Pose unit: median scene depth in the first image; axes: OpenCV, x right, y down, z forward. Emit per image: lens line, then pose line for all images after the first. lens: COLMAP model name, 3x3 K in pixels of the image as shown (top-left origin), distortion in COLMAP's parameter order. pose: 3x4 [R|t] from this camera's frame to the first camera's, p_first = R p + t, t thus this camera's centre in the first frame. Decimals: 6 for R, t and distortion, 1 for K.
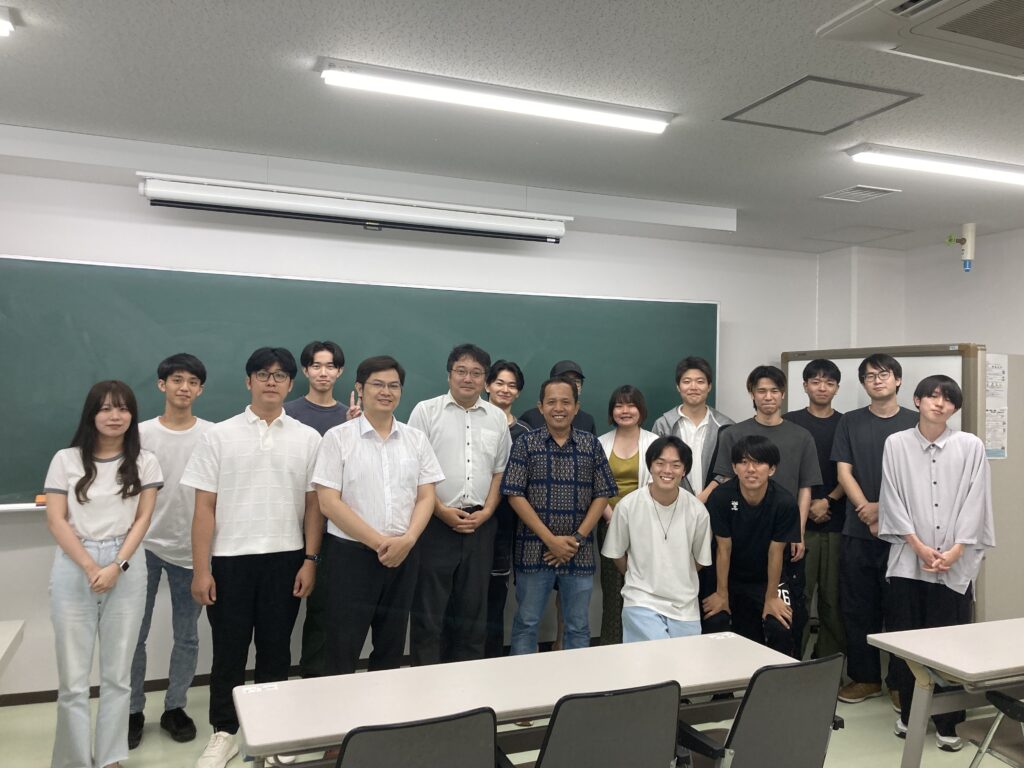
lens RADIAL K [[837.8, 0, 511.7], [0, 837.8, 383.0], [0, 0, 1]] dist [0.042764, -0.000159]
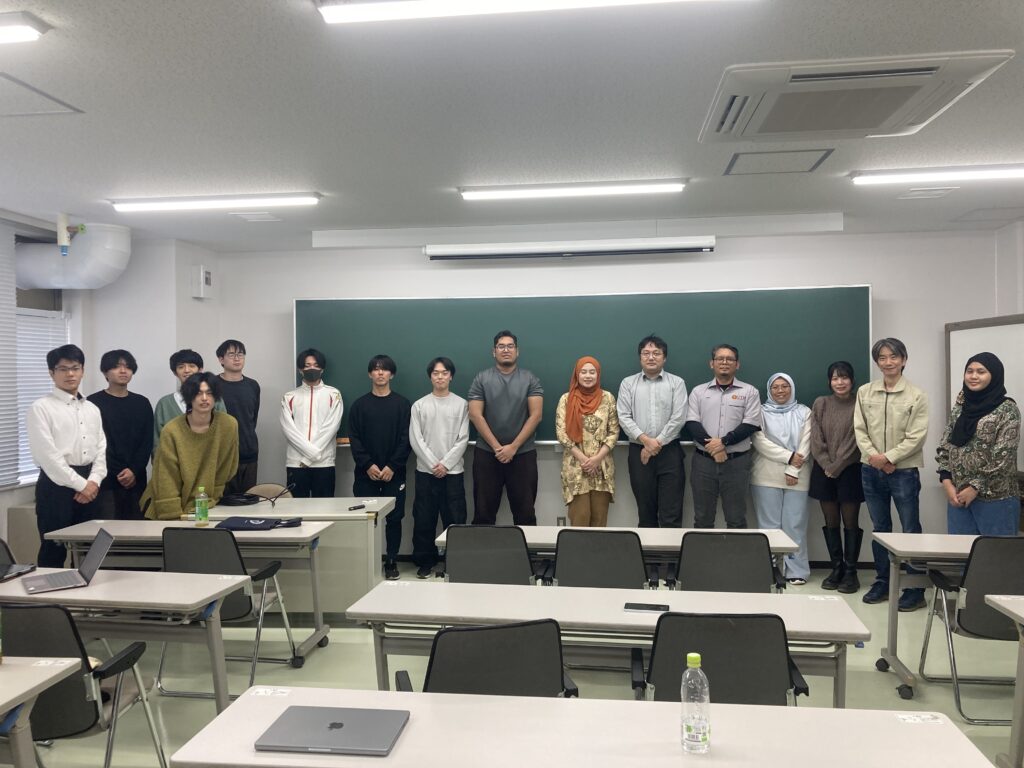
lens RADIAL K [[837.8, 0, 511.2], [0, 837.8, 381.8], [0, 0, 1]] dist [0.042764, -0.000159]
pose [[0.884962, -0.028870, -0.464767, 0.442180], [0.039781, 0.999115, 0.013684, 0.002523], [0.463961, -0.030599, 0.885327, -0.337093]]
